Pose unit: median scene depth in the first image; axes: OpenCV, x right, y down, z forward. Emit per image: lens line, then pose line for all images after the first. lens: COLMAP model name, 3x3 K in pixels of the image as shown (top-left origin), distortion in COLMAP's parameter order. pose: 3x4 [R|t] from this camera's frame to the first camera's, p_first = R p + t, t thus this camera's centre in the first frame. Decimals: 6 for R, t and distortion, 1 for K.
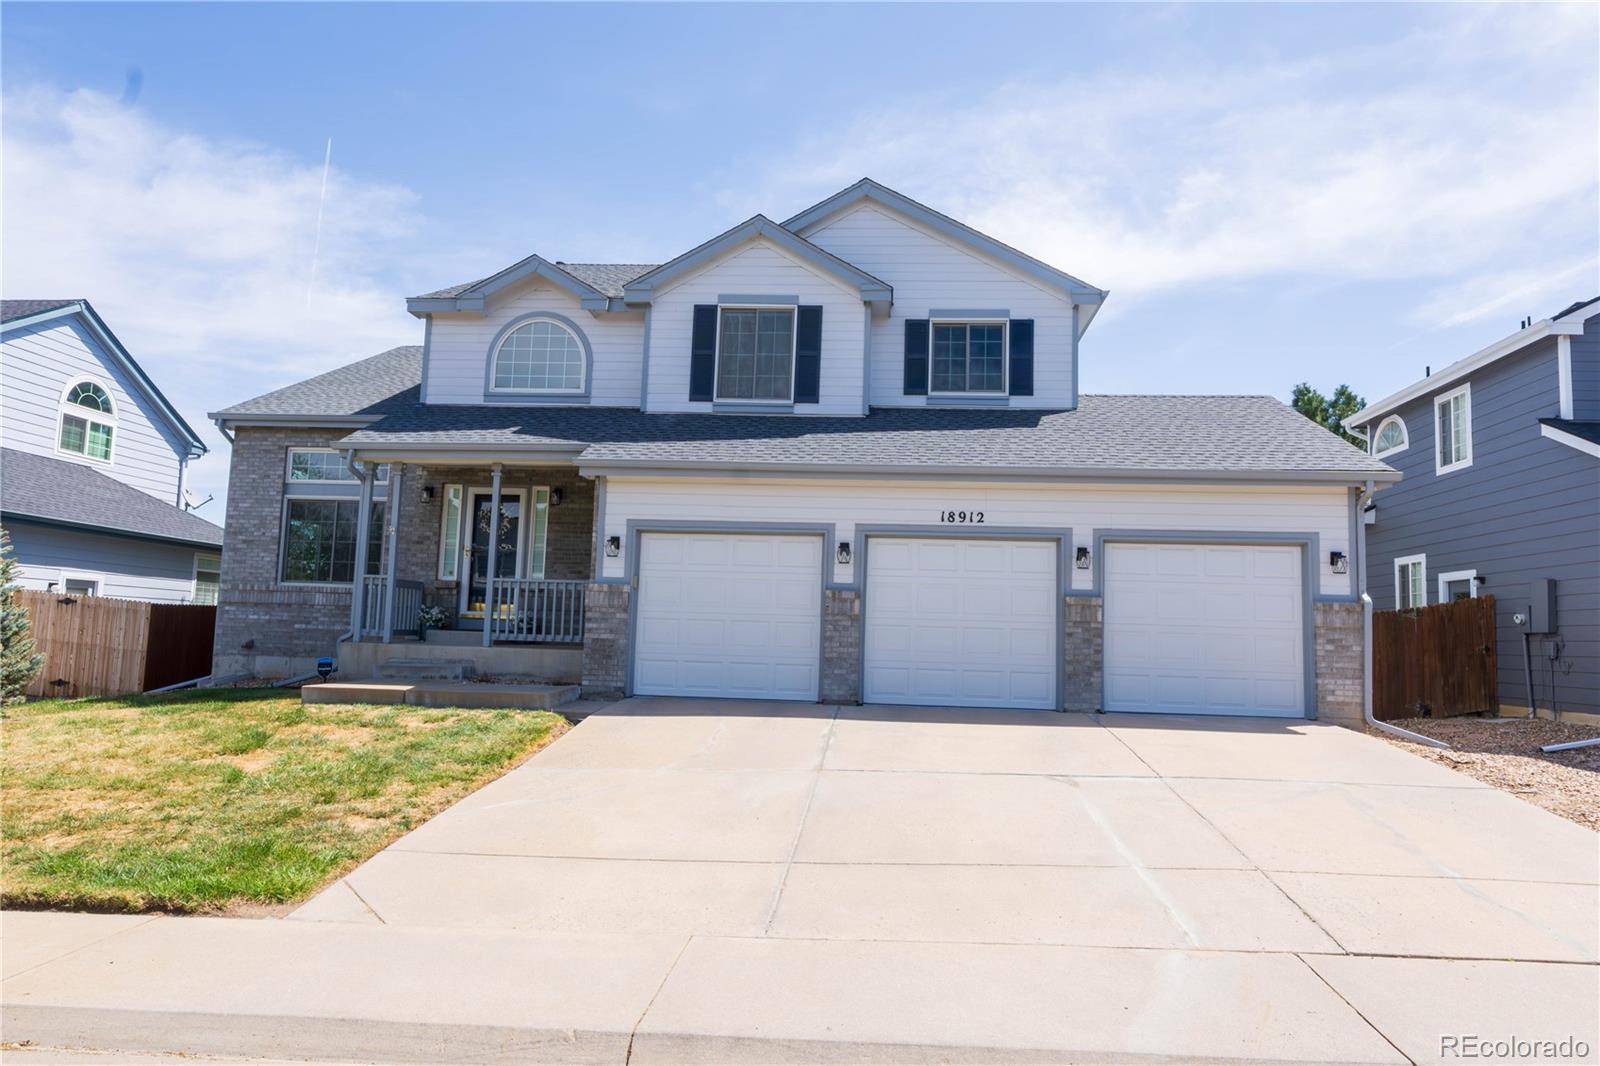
lens RADIAL K [[1003.8, 0, 800.0], [0, 1003.8, 533.0], [0, 0, 1]] dist [0.000772, -0.000341]
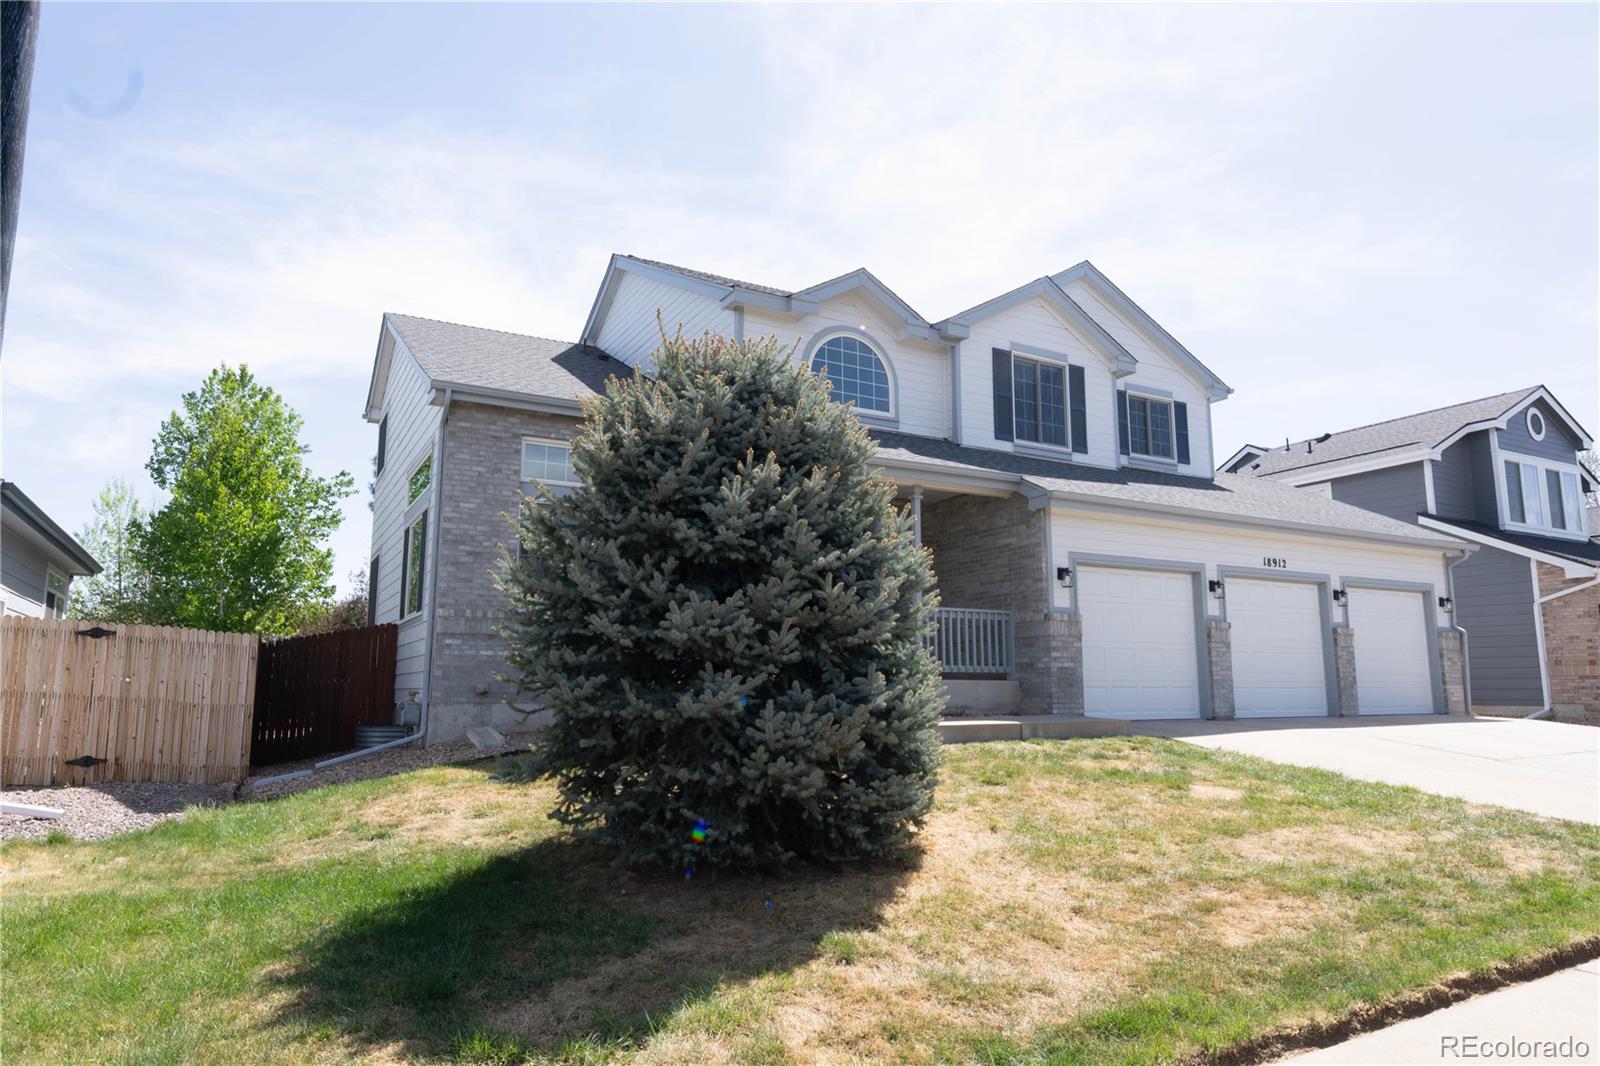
lens RADIAL K [[1003.8, 0, 800.0], [0, 1003.8, 533.0], [0, 0, 1]] dist [0.000772, -0.000341]
pose [[0.827321, 0.056331, 0.558898, -0.852035], [-0.034837, 0.998189, -0.049039, 0.023751], [-0.560648, 0.021101, 0.827785, 0.254470]]
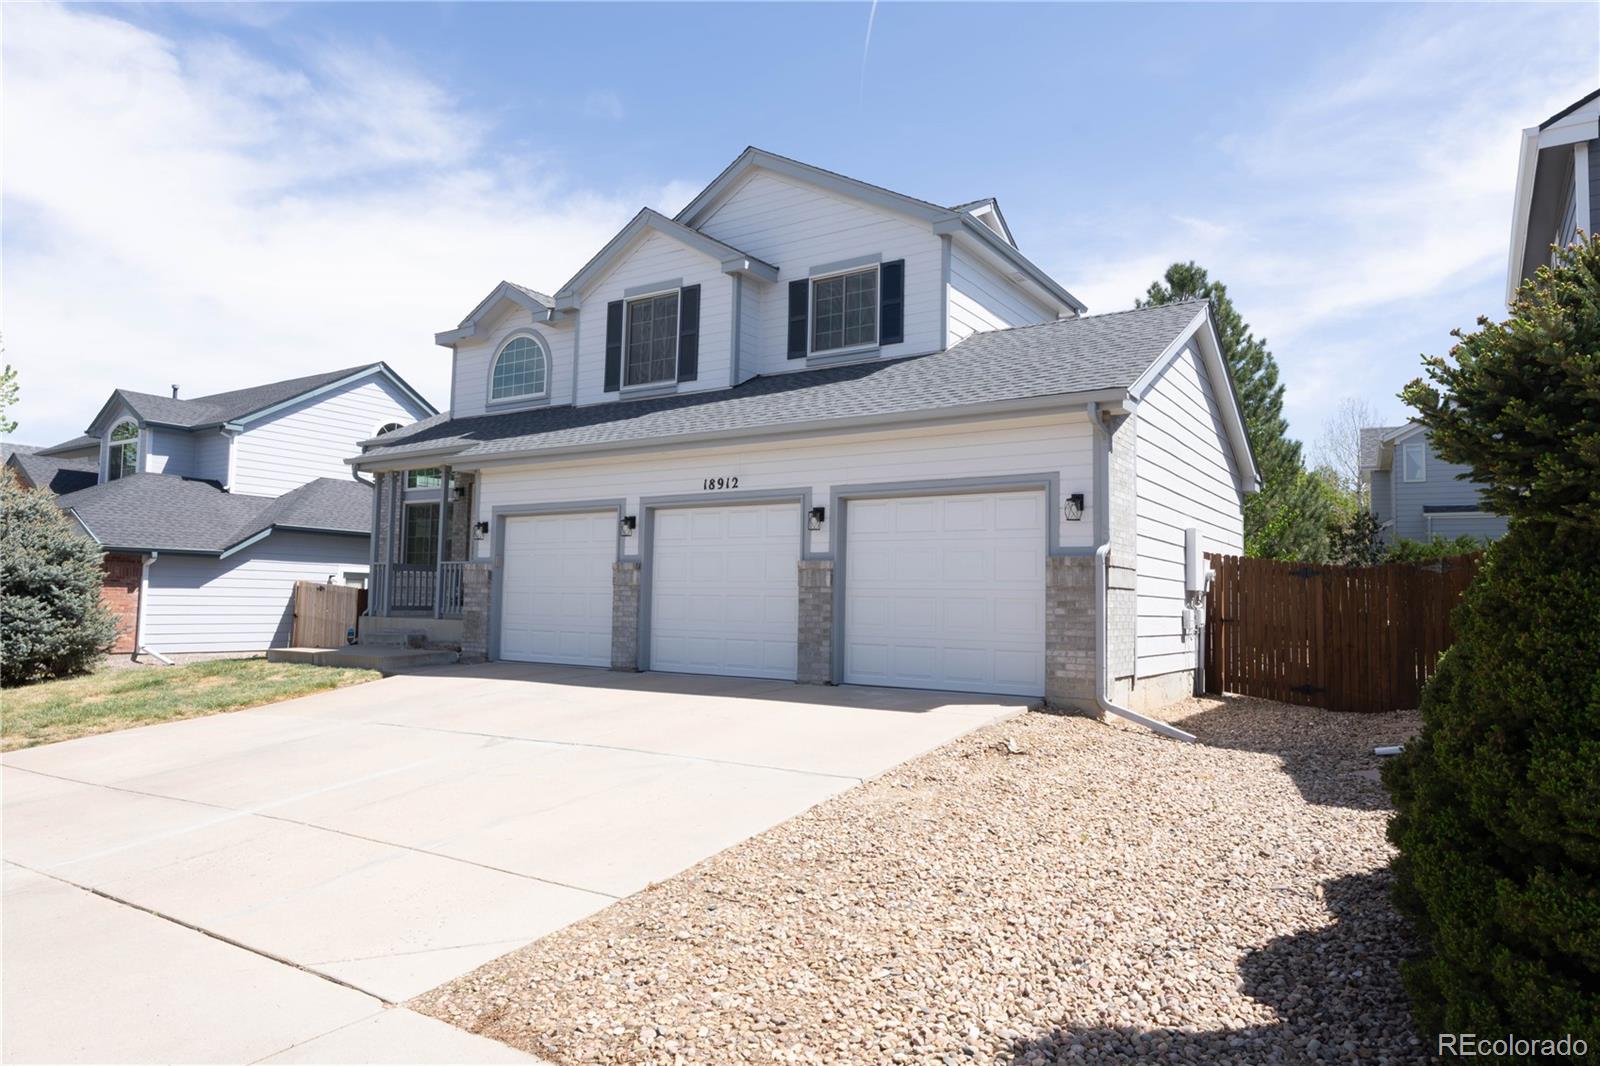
lens RADIAL K [[1003.8, 0, 800.0], [0, 1003.8, 533.0], [0, 0, 1]] dist [0.000772, -0.000341]
pose [[0.874623, -0.048454, -0.482376, 0.588748], [0.058511, 0.998270, 0.005815, 0.026227], [0.481259, -0.033311, 0.875945, 0.146466]]
